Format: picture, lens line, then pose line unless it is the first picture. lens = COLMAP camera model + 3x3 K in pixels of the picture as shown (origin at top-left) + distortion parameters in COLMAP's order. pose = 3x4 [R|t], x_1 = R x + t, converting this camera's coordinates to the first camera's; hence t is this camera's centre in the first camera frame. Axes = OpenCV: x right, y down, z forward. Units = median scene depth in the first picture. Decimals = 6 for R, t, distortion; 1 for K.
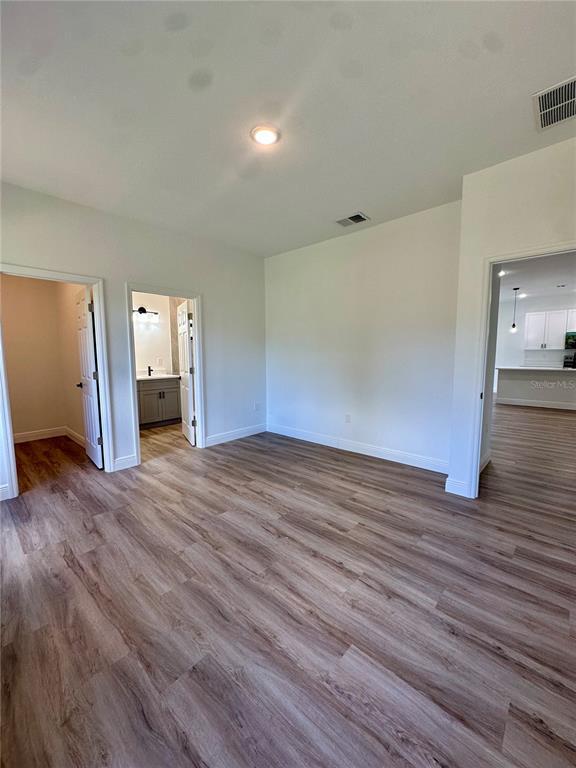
lens RADIAL K [[309.5, 0, 288.0], [0, 309.5, 384.0], [0, 0, 1]] dist [-0.002585, 0.000600]
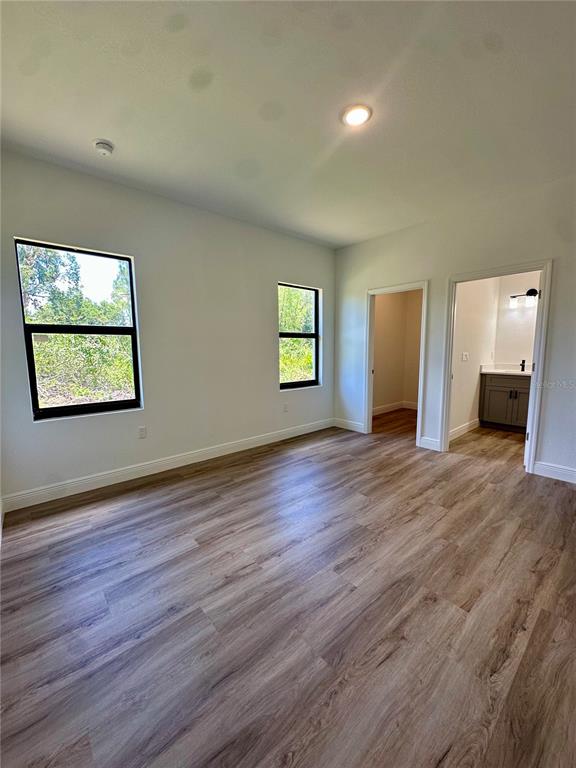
lens RADIAL K [[309.5, 0, 288.0], [0, 309.5, 384.0], [0, 0, 1]] dist [-0.002585, 0.000600]
pose [[-0.119281, 0.121985, -0.985338, 0.752160], [-0.088642, 0.987152, 0.132940, -0.074165], [0.988896, 0.103200, -0.106936, 0.742901]]
